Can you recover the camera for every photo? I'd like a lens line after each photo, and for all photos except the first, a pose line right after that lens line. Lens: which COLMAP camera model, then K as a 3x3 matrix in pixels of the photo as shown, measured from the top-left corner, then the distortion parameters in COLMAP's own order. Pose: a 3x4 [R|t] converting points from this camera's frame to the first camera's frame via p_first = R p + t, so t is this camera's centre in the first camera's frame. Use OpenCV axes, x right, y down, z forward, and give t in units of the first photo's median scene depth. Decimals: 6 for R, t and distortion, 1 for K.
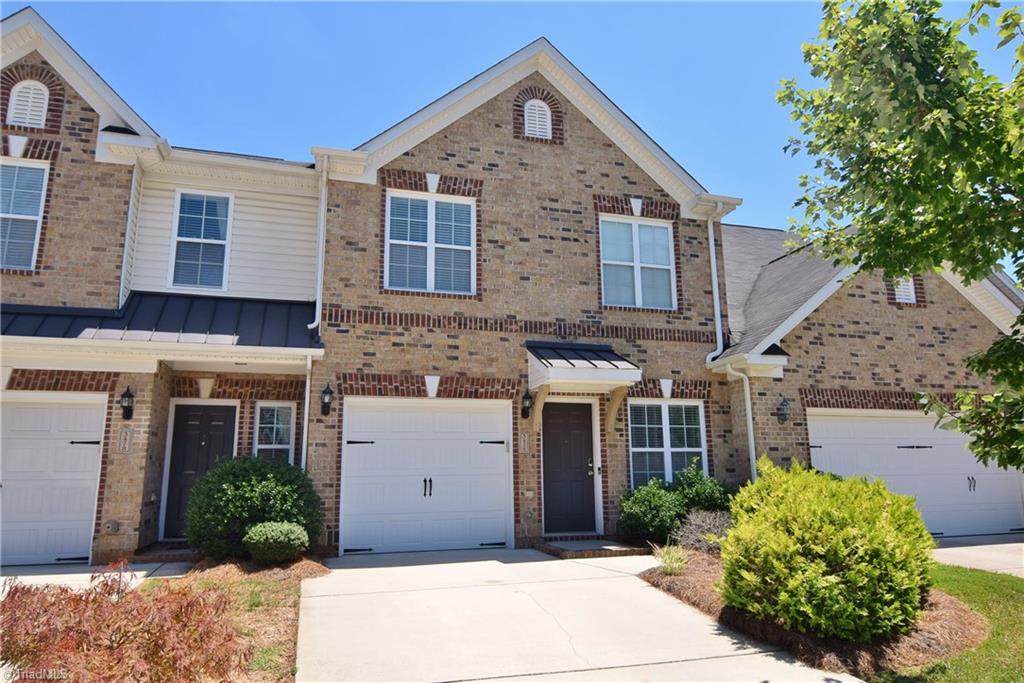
lens RADIAL K [[660.5, 0, 514.2], [0, 660.5, 343.5], [0, 0, 1]] dist [0.012099, -0.000224]
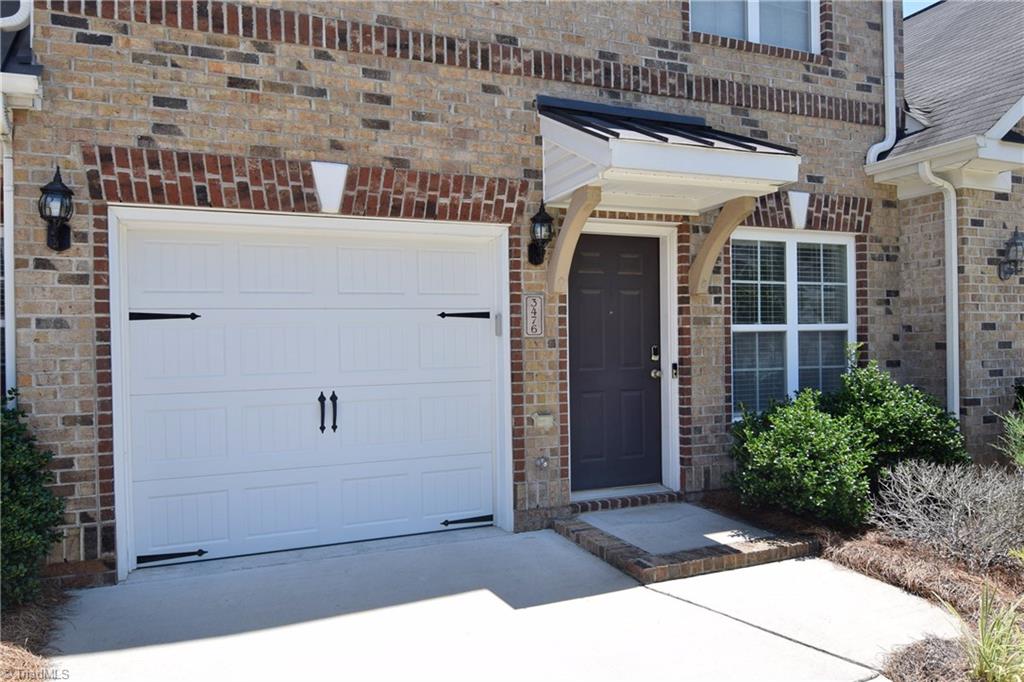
lens RADIAL K [[720.3, 0, 509.6], [0, 720.3, 344.6], [0, 0, 1]] dist [-0.004452, -0.007363]
pose [[0.996251, -0.003143, 0.086447, -0.046482], [-0.014417, 0.979331, 0.201749, 0.066220], [-0.085294, -0.202239, 0.975615, 0.492138]]
